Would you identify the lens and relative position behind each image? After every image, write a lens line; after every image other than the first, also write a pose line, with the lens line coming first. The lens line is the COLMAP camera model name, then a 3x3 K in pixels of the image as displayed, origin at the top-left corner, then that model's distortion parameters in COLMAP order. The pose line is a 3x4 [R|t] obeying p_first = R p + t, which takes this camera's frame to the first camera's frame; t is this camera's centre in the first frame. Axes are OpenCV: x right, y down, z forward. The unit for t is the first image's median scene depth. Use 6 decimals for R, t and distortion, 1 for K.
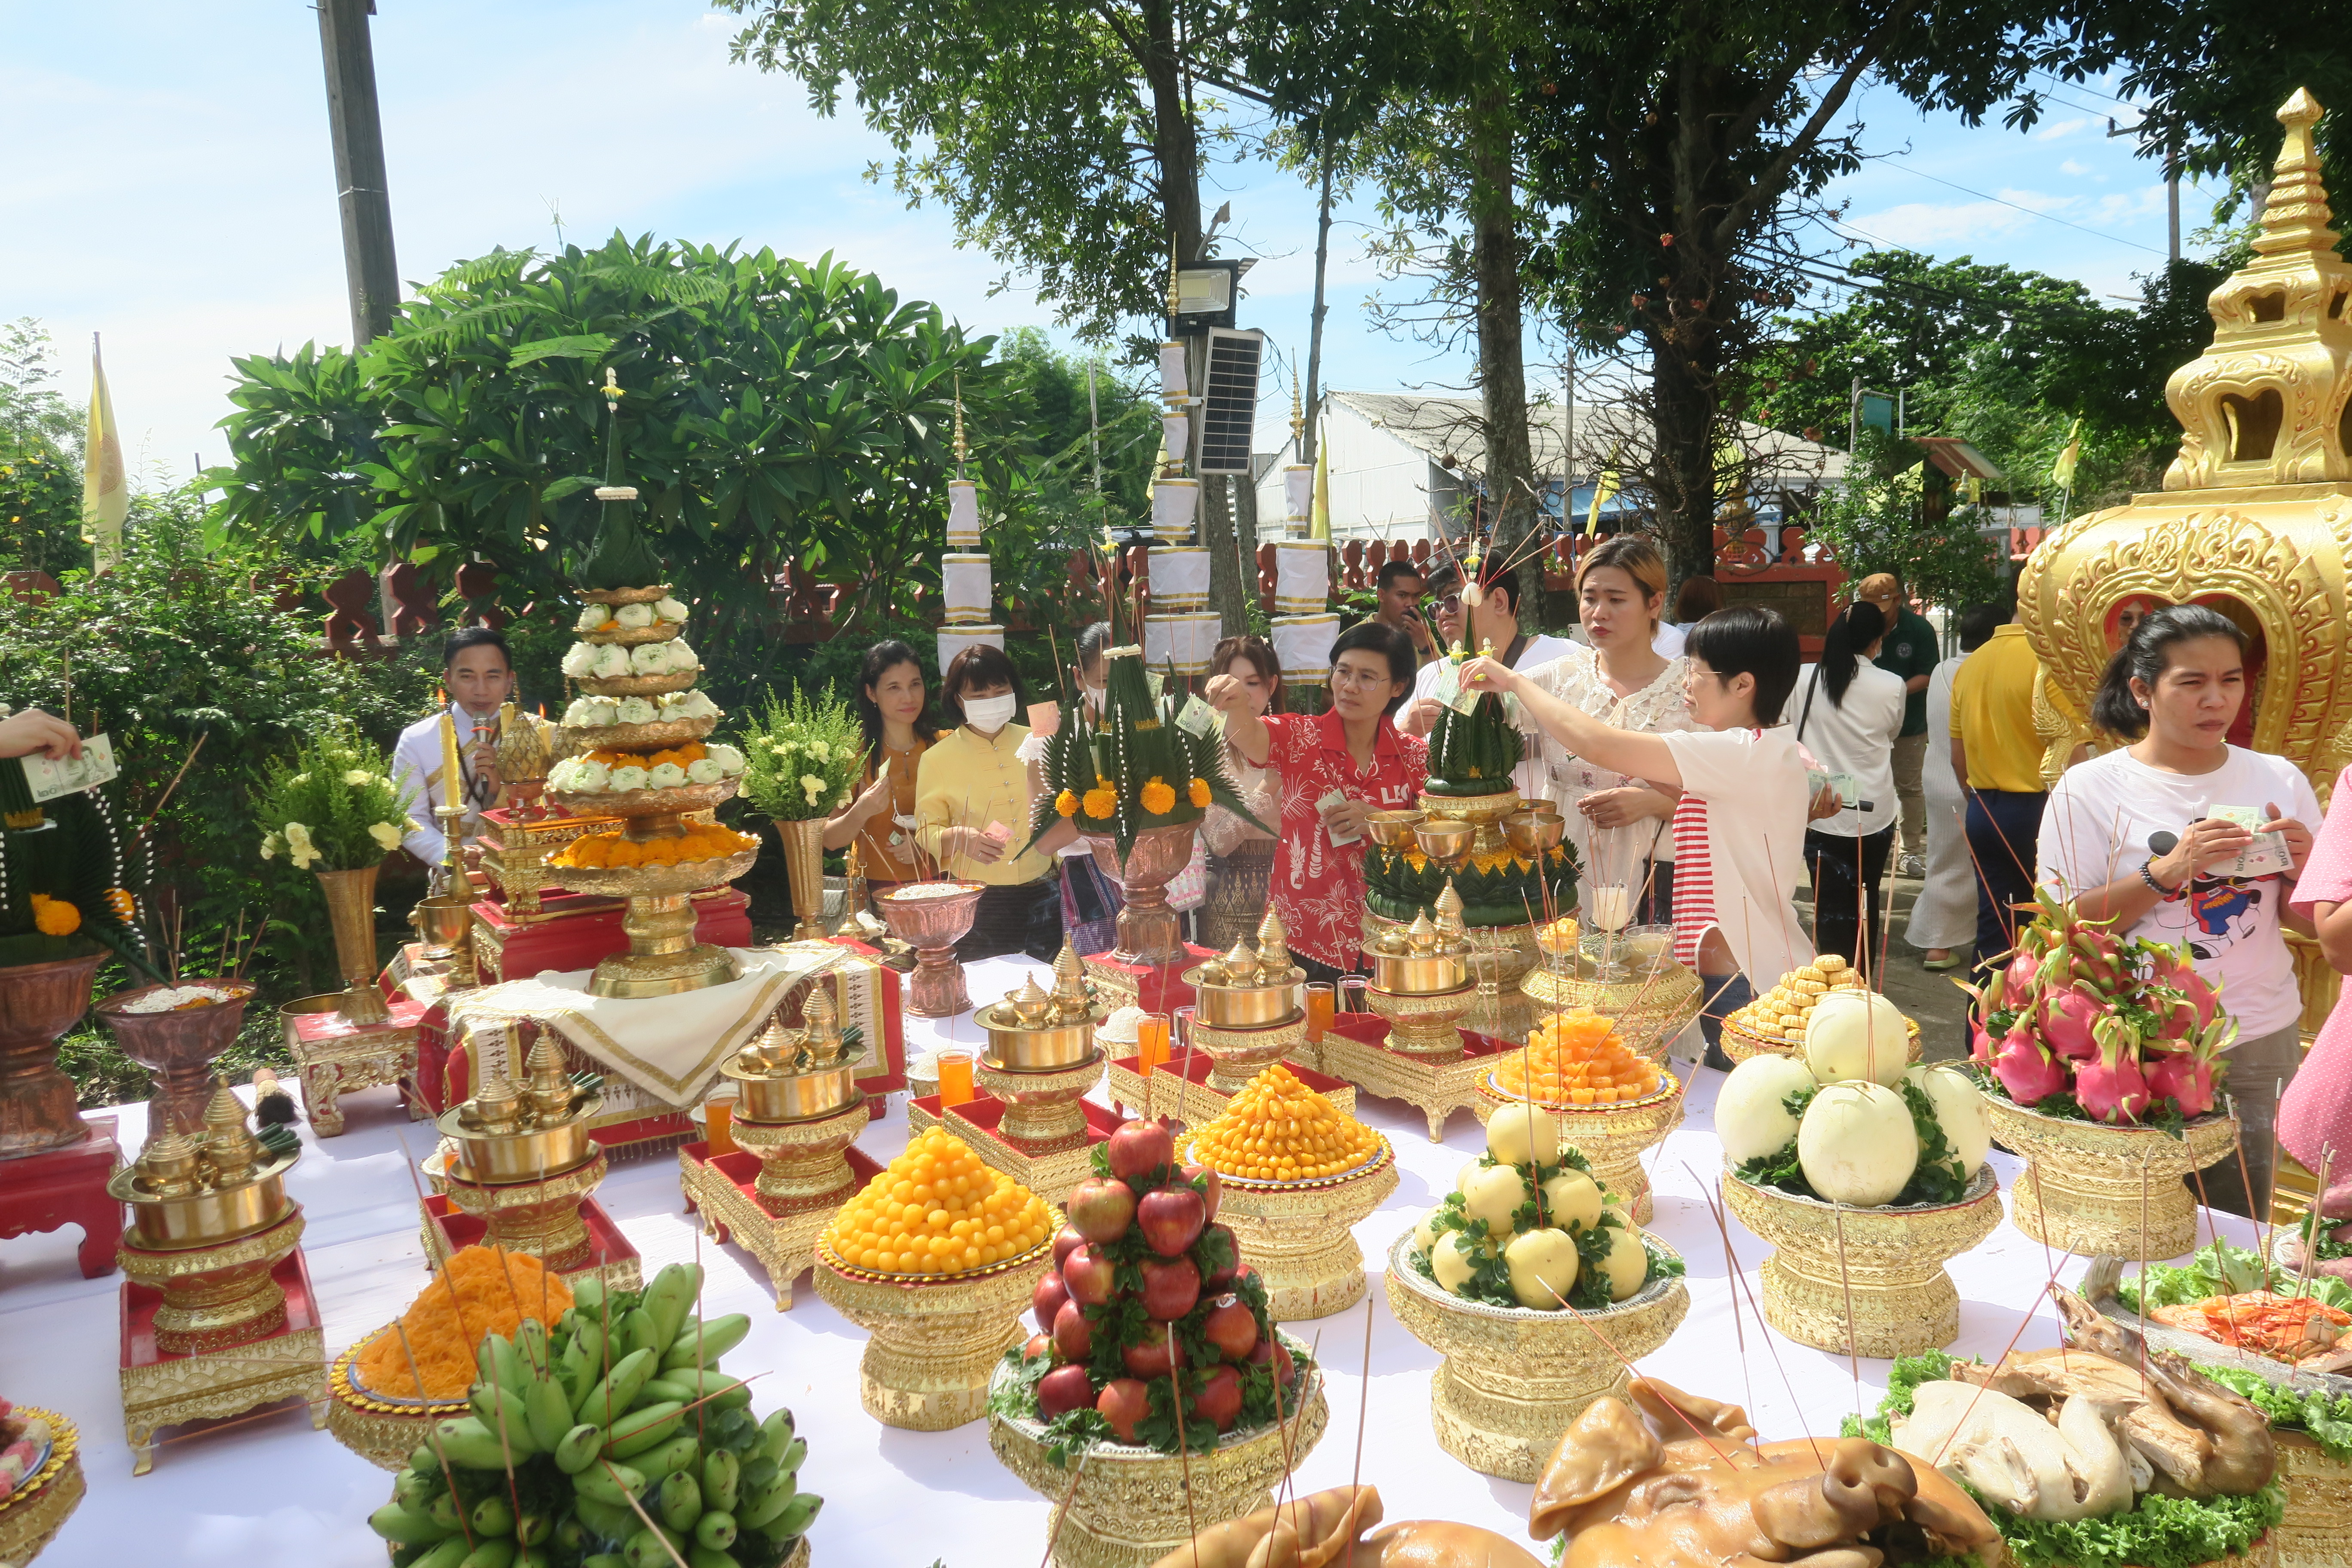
lens RADIAL K [[1772.3, 0, 1178.8], [0, 1772.3, 779.7], [0, 0, 1]] dist [0.014514, 0.002235]
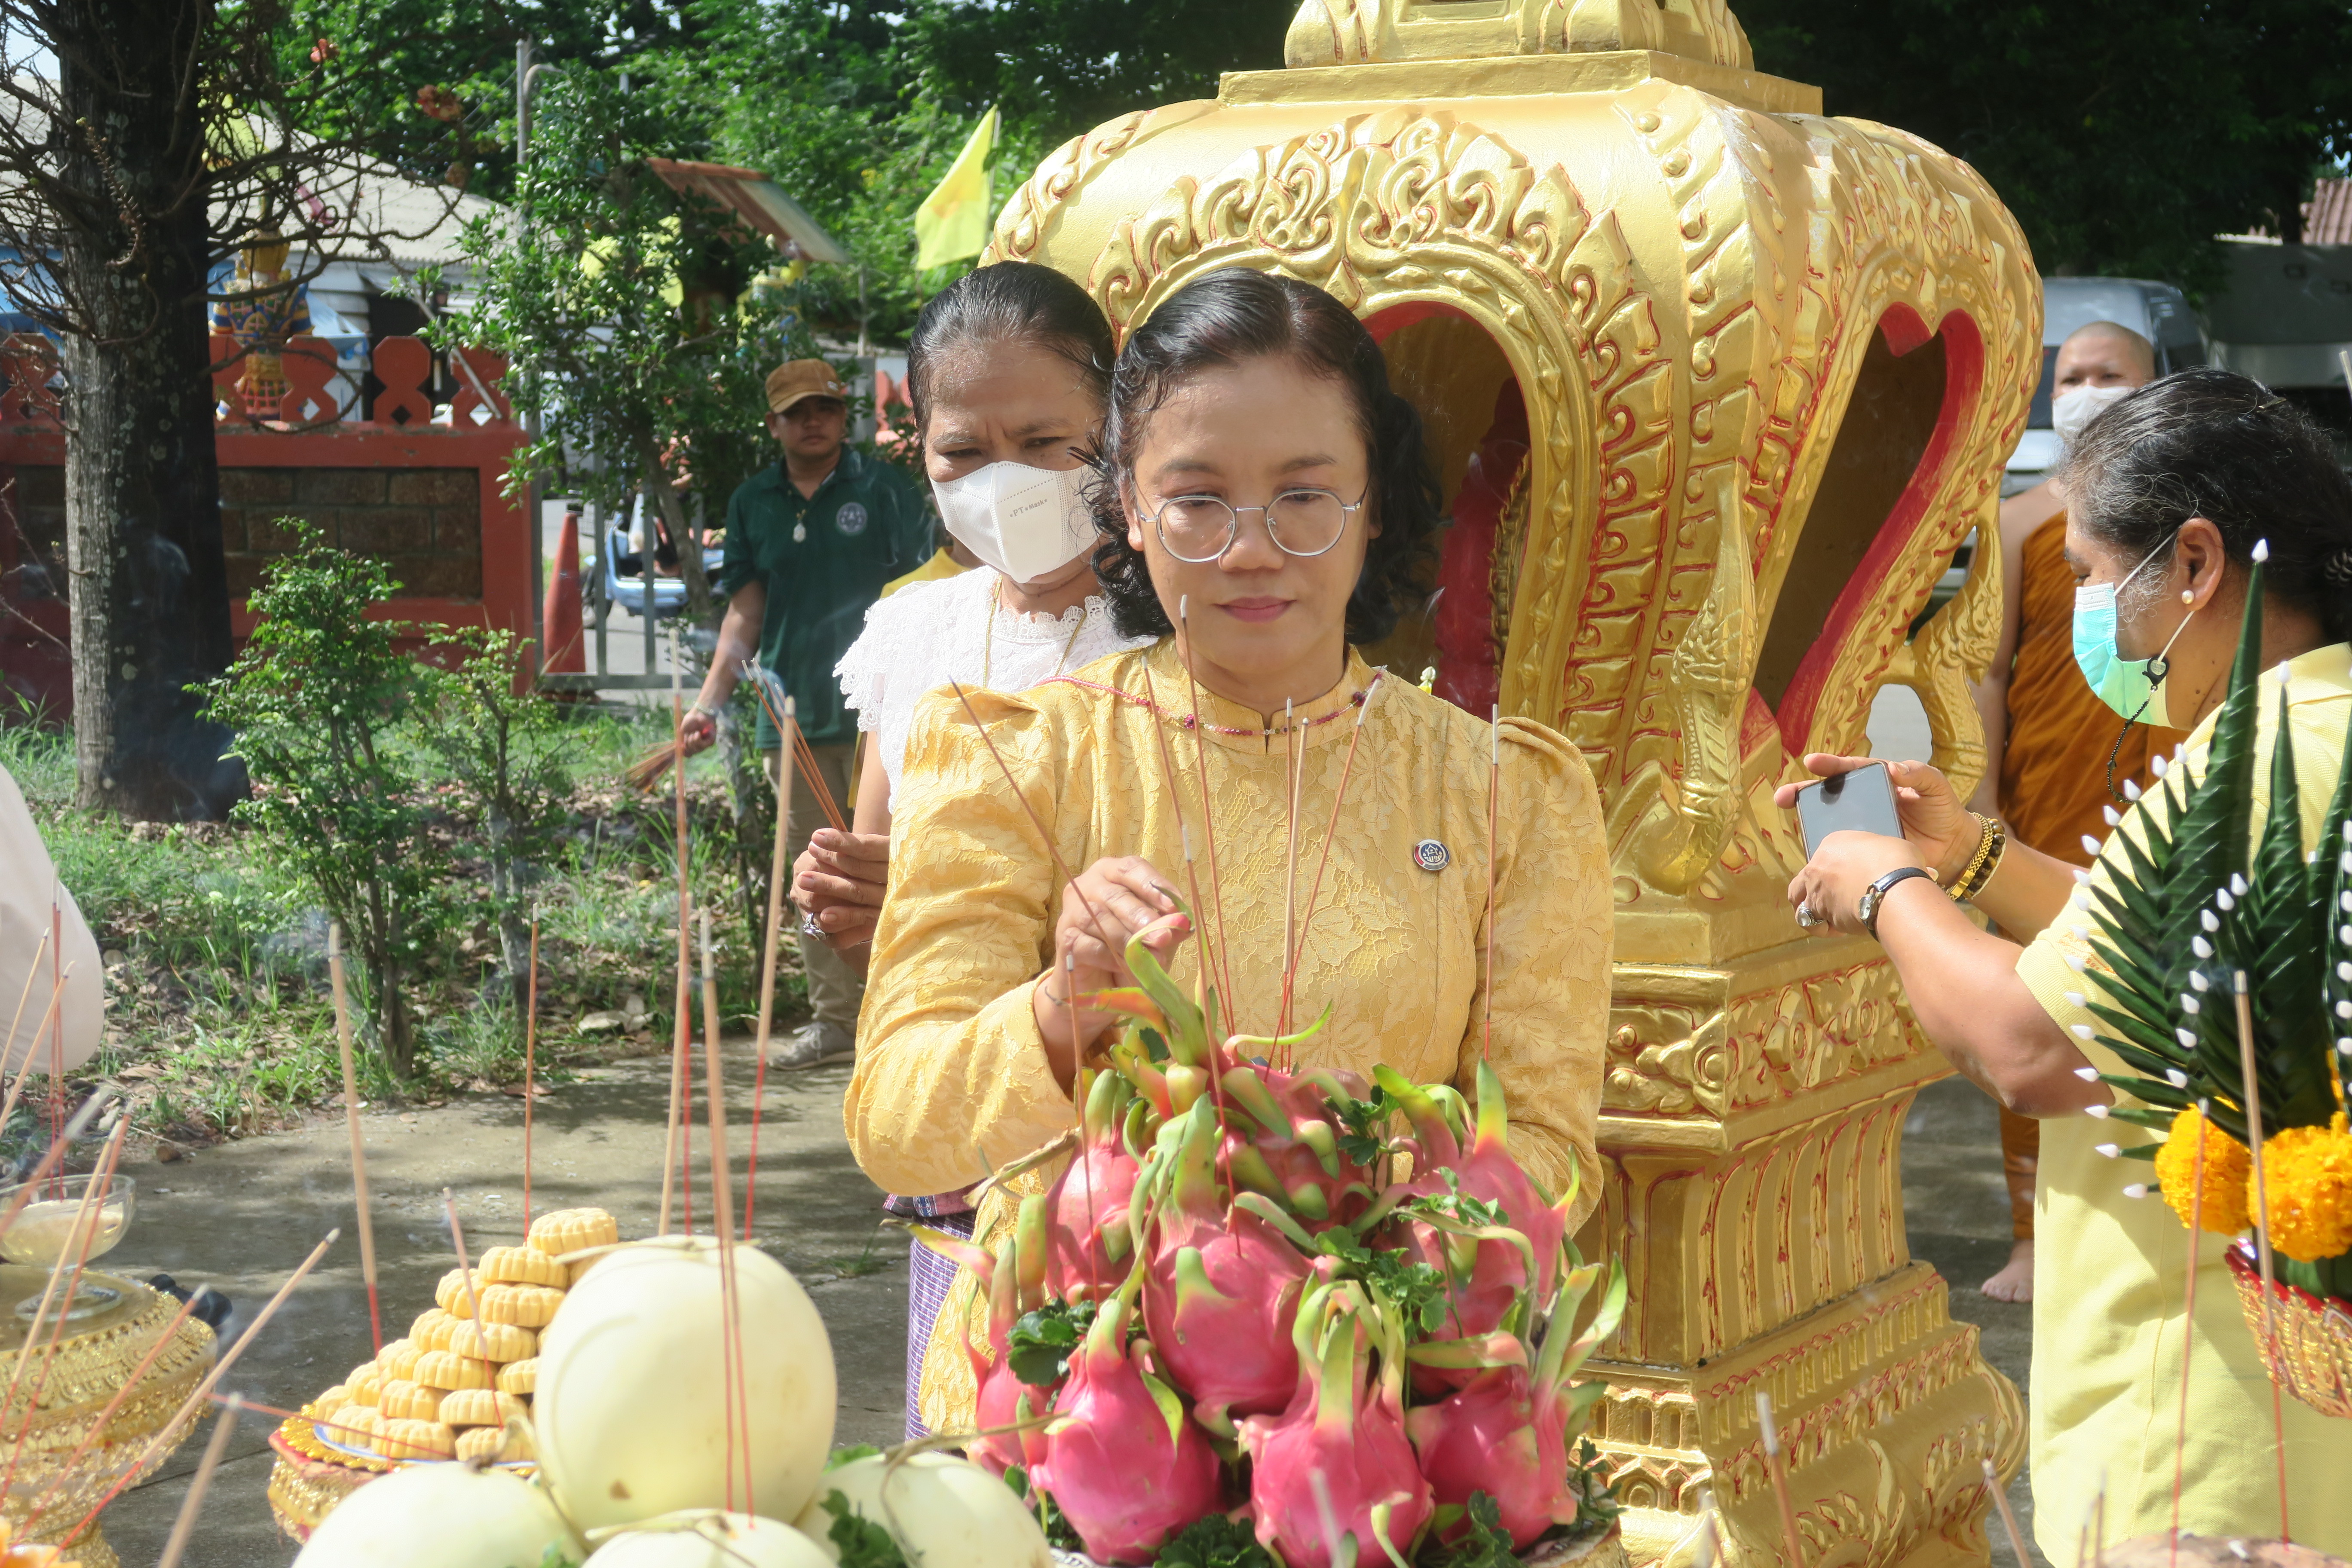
lens RADIAL K [[4396.7, 0, 1177.6], [0, 4396.7, 784.0], [0, 0, 1]] dist [0.039597, 0.000000]
pose [[0.874563, -0.012671, 0.484746, 0.045164], [0.034767, 0.998724, -0.036618, 0.041724], [-0.483664, 0.048878, 0.873888, 0.155176]]
